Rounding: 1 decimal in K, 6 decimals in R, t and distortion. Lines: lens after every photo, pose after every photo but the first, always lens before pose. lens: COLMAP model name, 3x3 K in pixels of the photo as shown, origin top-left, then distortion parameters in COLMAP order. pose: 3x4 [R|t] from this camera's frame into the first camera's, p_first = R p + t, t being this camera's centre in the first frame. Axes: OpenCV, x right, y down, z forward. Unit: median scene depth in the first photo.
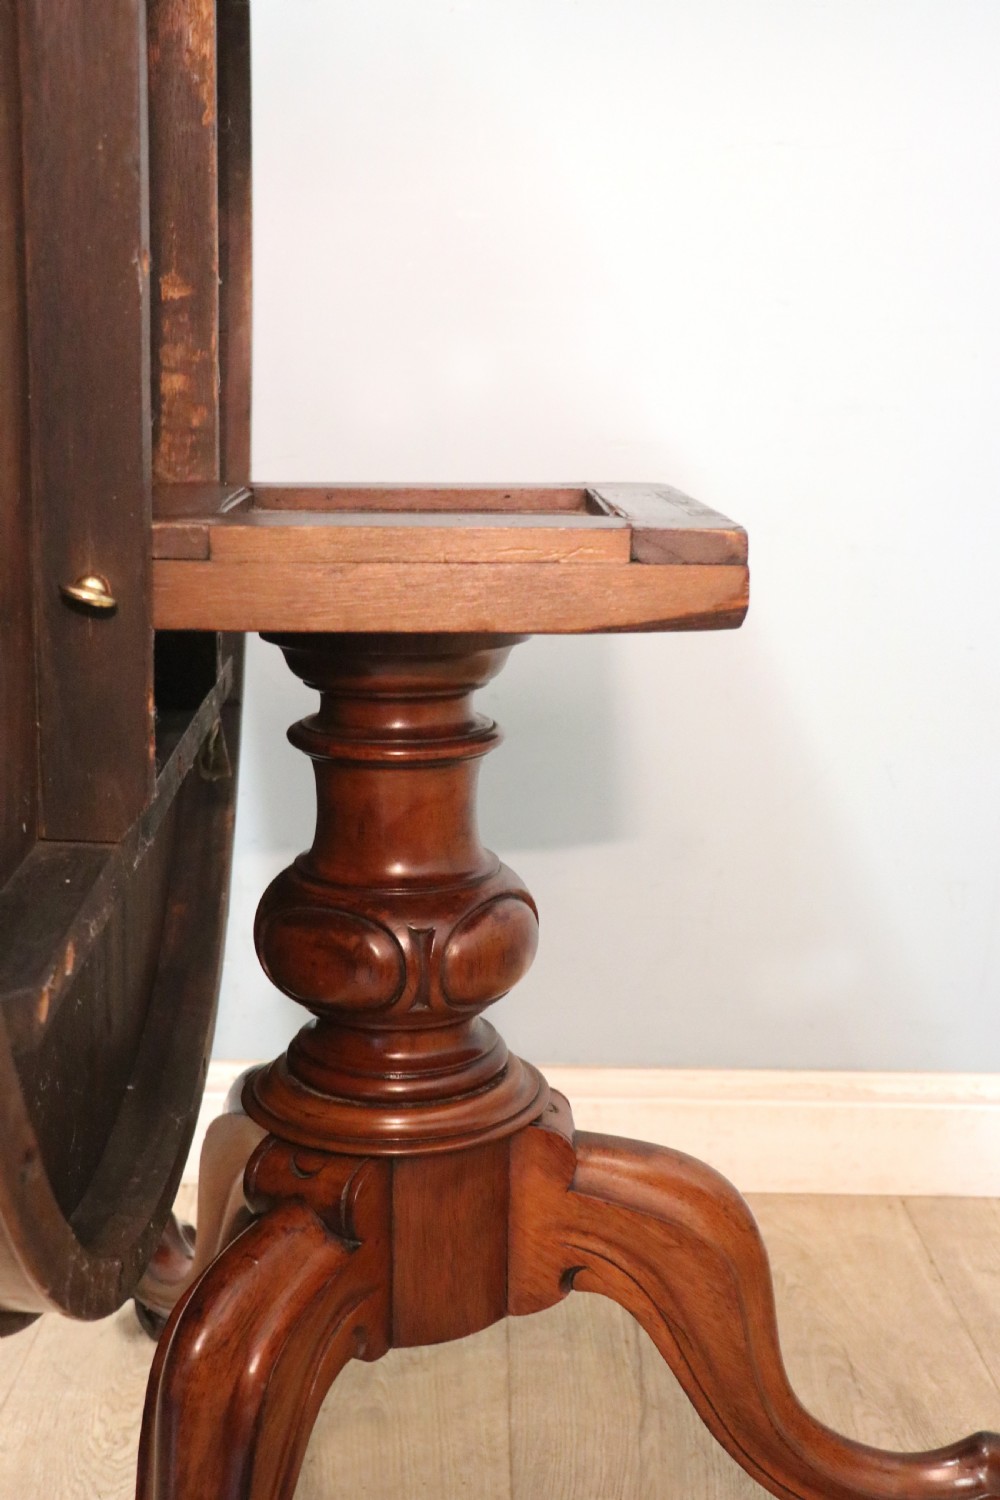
lens RADIAL K [[1920.3, 0, 481.4], [0, 1920.3, 752.7], [0, 0, 1]] dist [-0.028433, 0.252048]
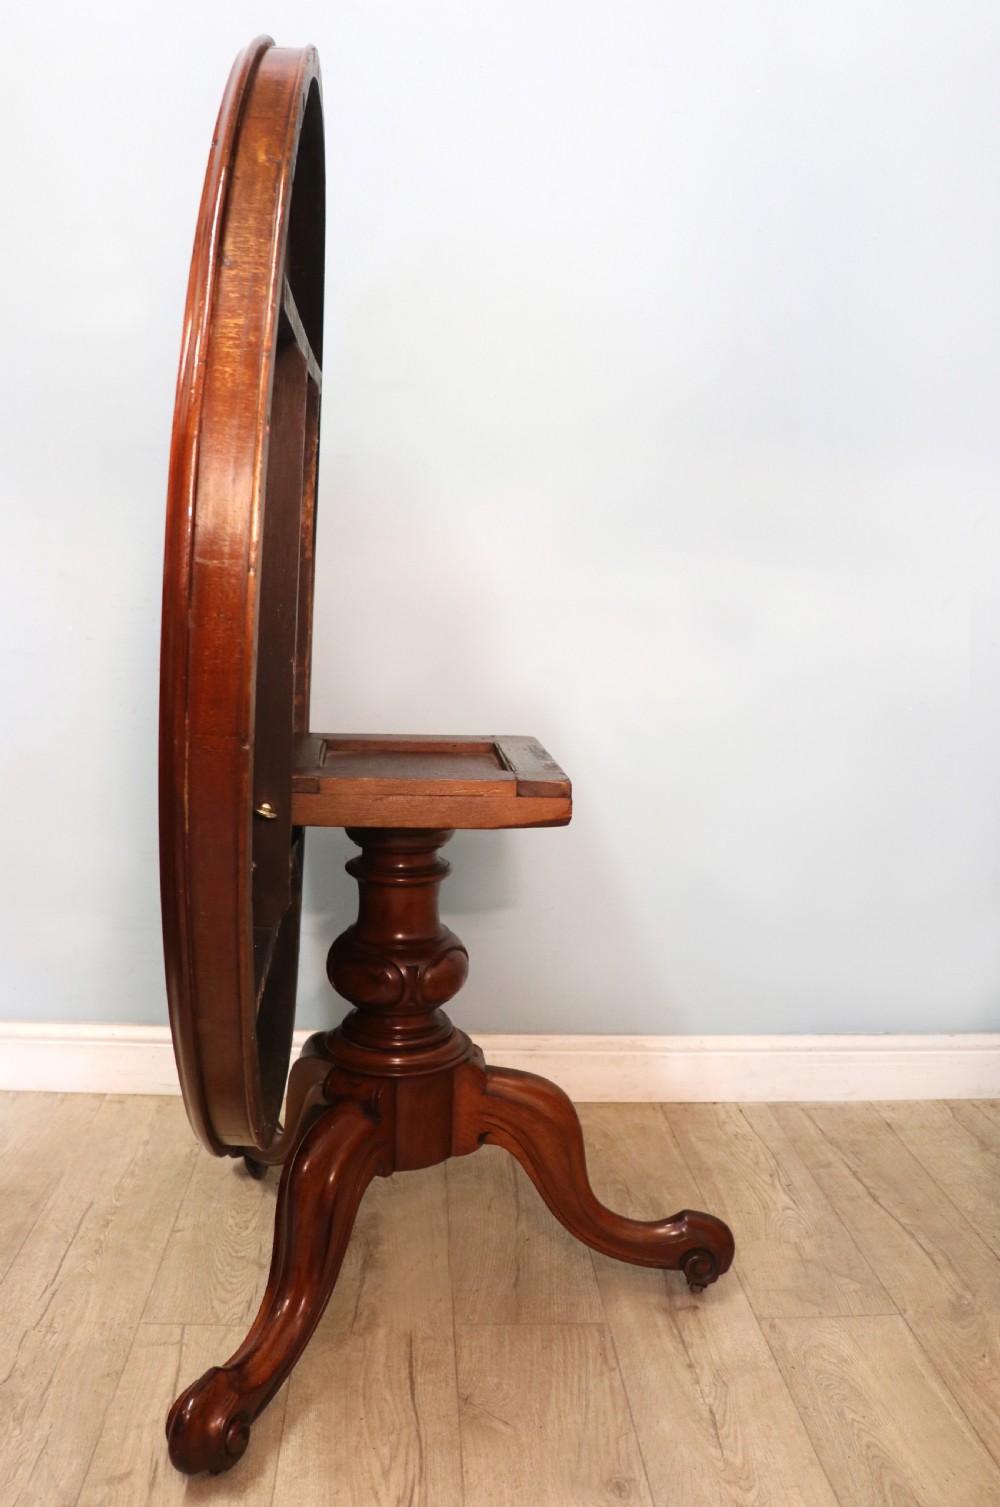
lens RADIAL K [[1350.5, 0, 524.2], [0, 1350.5, 716.2], [0, 0, 1]] dist [-0.192784, 0.144881]
pose [[0.996153, 0.015388, 0.086272, -0.037587], [-0.009198, 0.997384, -0.071693, -0.067666], [-0.087150, 0.070623, 0.993689, -0.417411]]
